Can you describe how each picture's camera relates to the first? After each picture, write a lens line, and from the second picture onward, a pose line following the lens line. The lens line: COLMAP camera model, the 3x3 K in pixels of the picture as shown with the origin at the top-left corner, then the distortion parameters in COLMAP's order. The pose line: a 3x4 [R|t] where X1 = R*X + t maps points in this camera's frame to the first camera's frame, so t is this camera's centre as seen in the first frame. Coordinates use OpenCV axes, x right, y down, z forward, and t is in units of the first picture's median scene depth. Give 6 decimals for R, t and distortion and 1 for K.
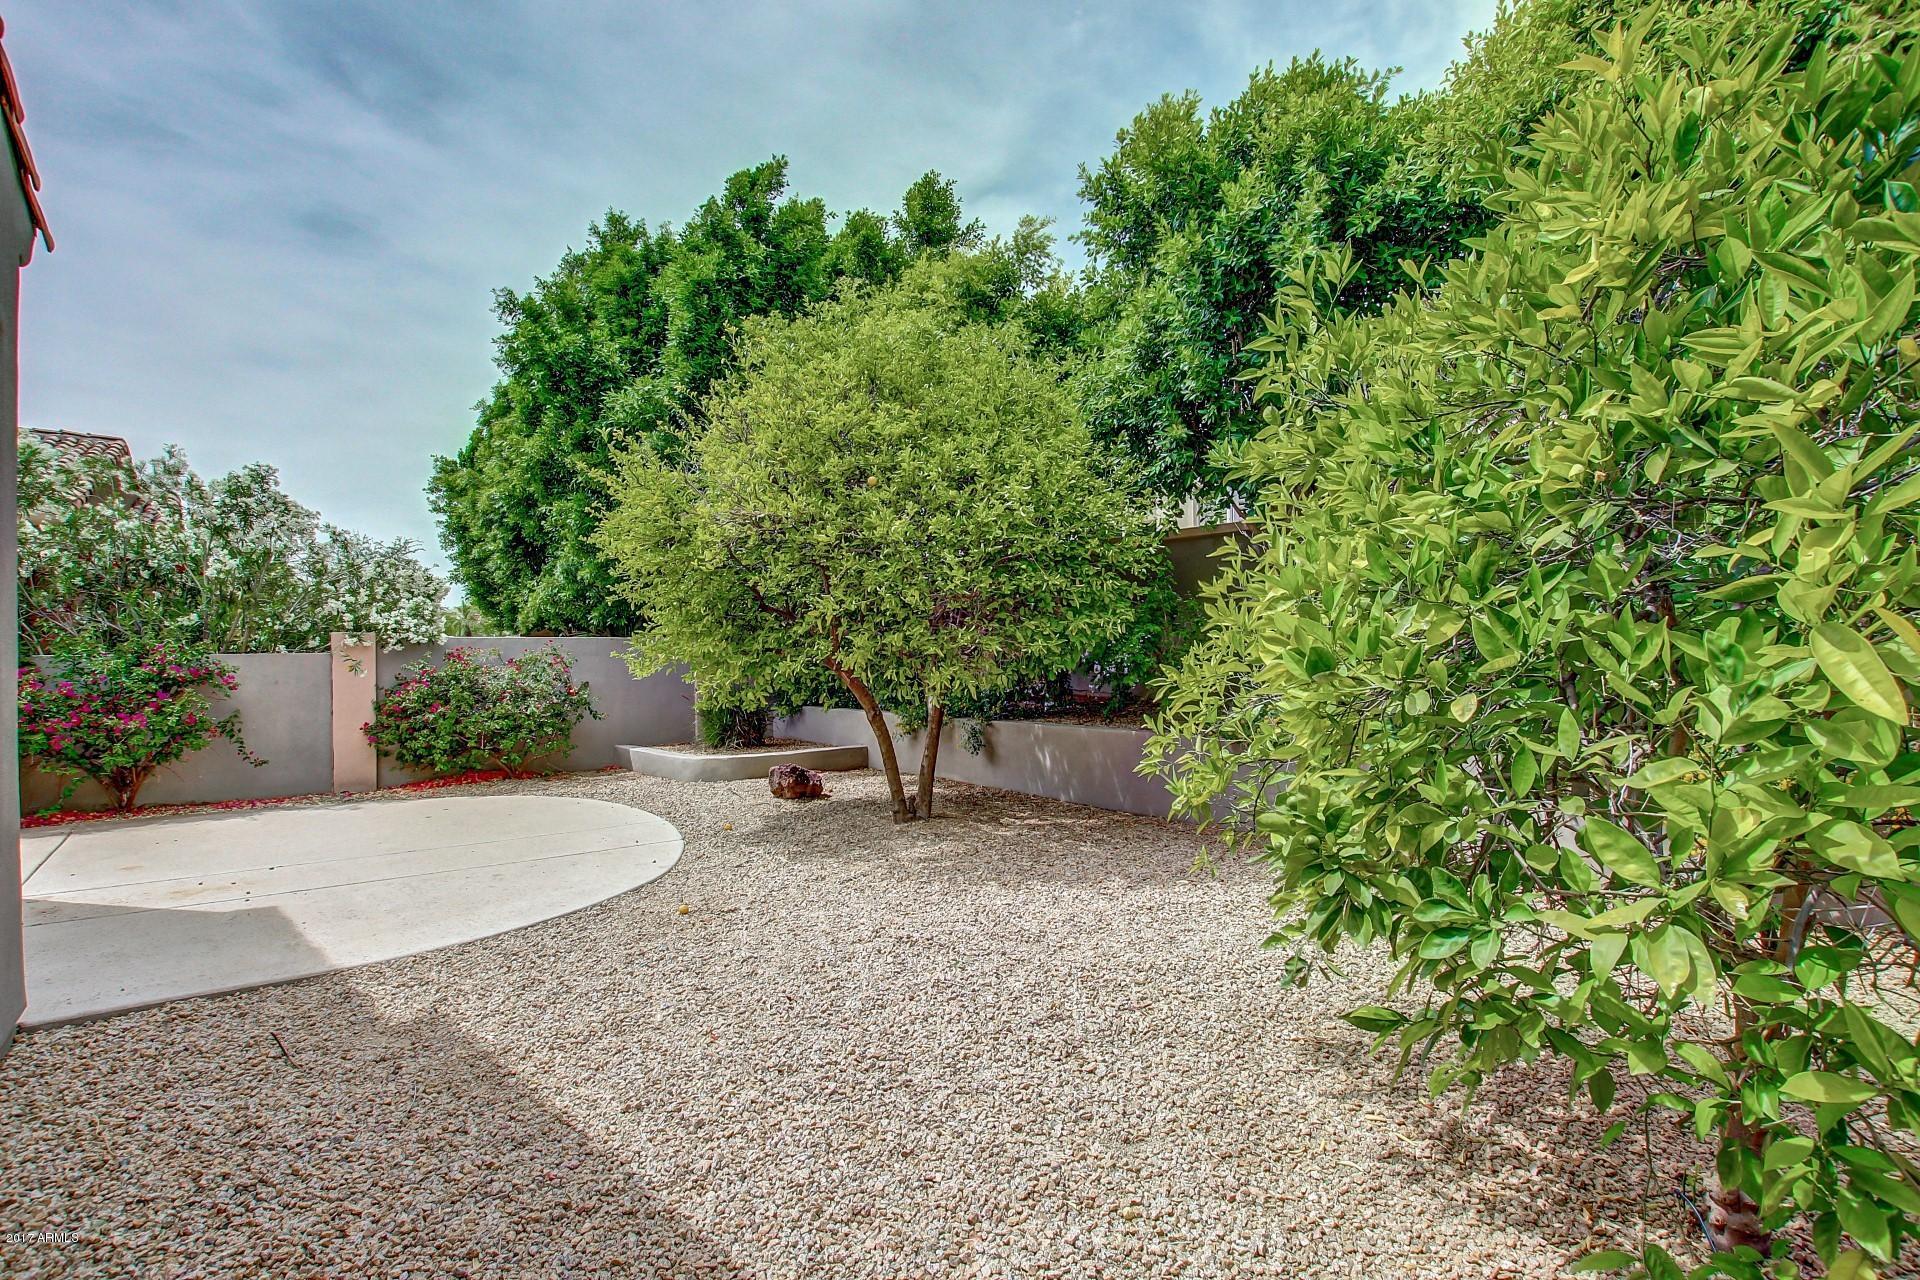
lens RADIAL K [[900.8, 0, 967.8], [0, 900.8, 641.8], [0, 0, 1]] dist [-0.017744, -0.000636]
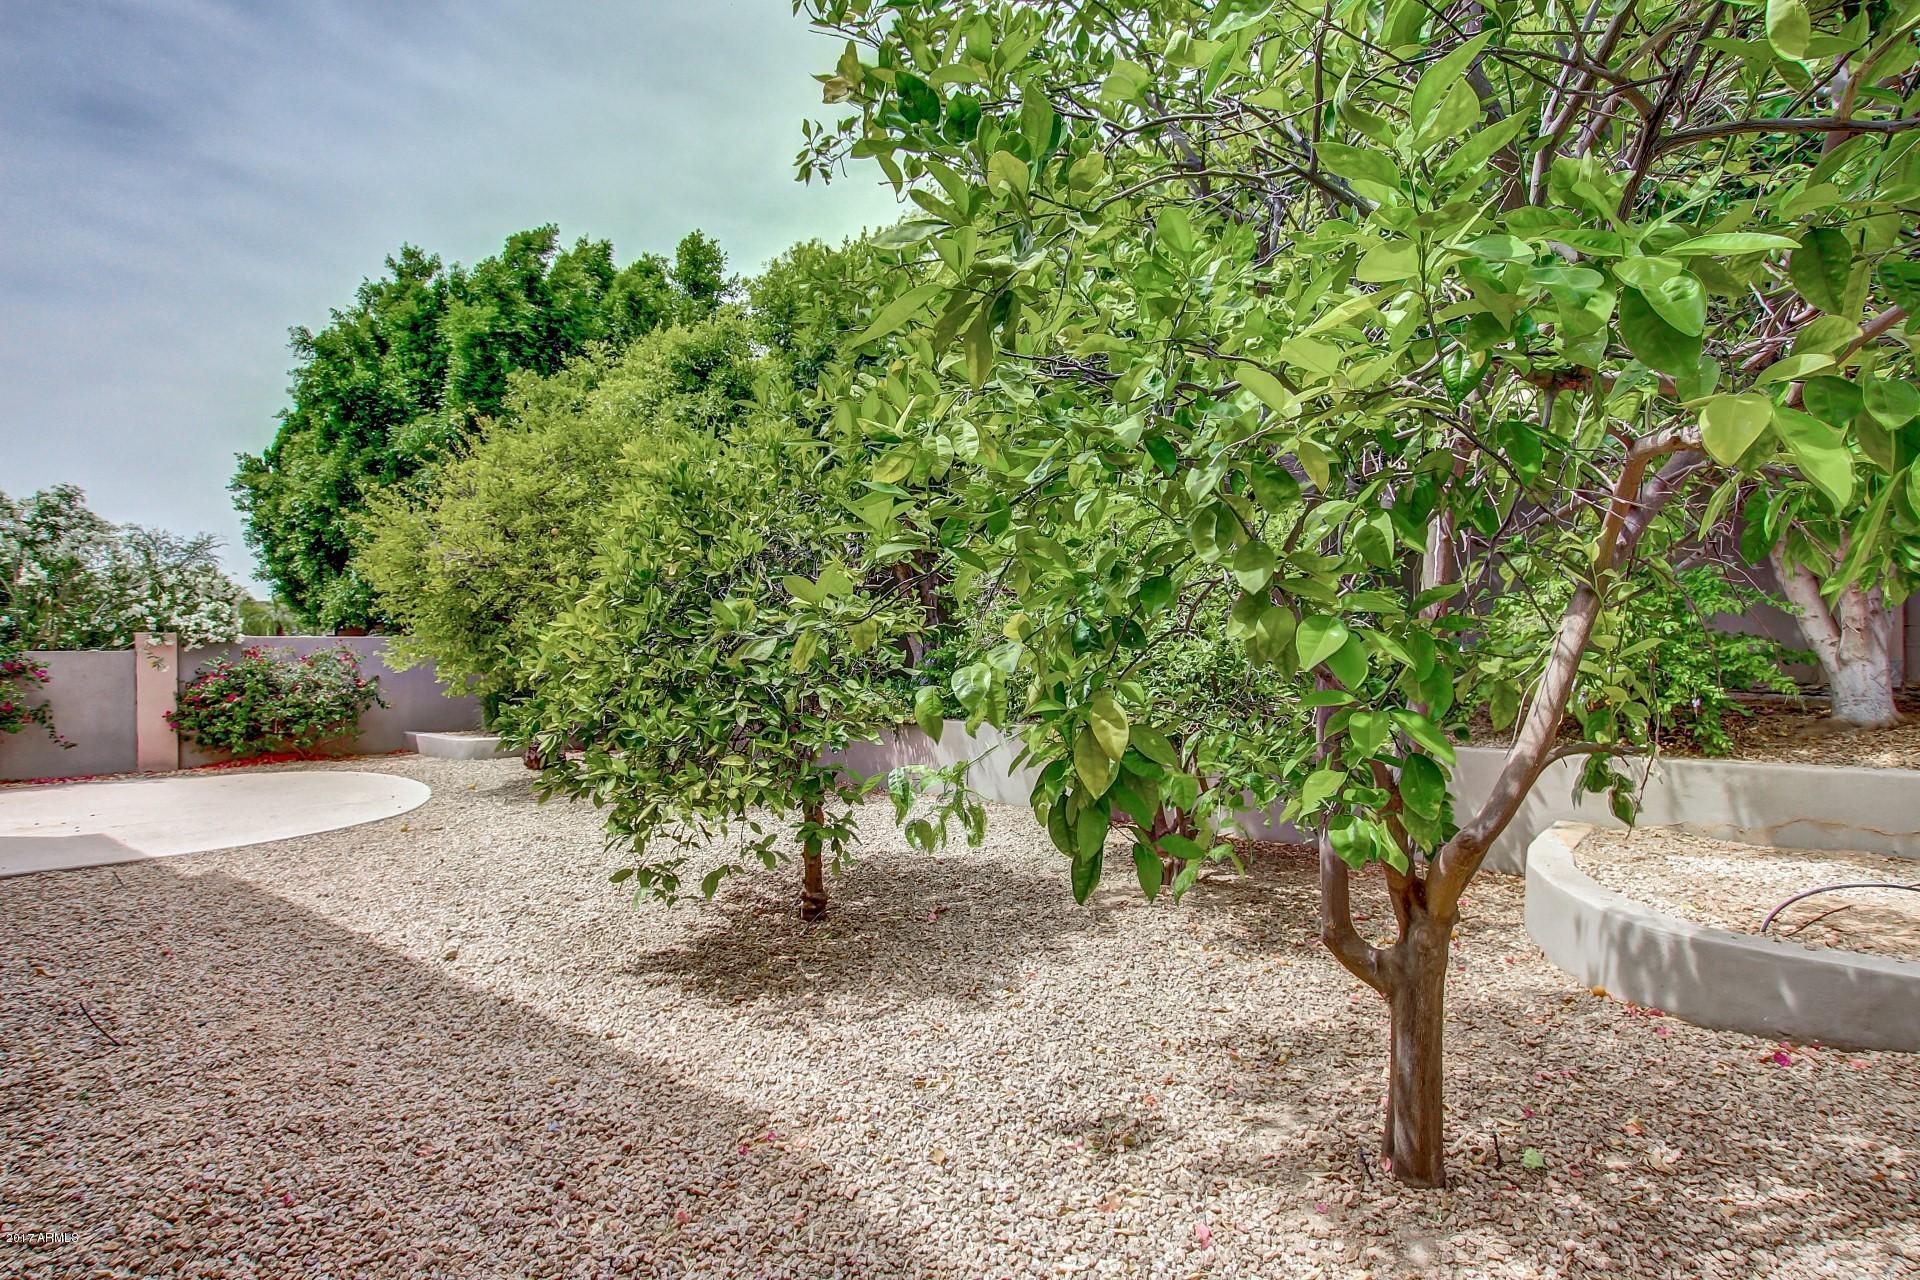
lens RADIAL K [[958.1, 0, 960.0], [0, 958.1, 640.0], [0, 0, 1]] dist [-0.015369, 0.000529]
pose [[0.994395, 0.002467, 0.105696, 0.204305], [-0.002918, 0.999987, 0.004107, -0.008871], [-0.105684, -0.004392, 0.994390, -0.310548]]
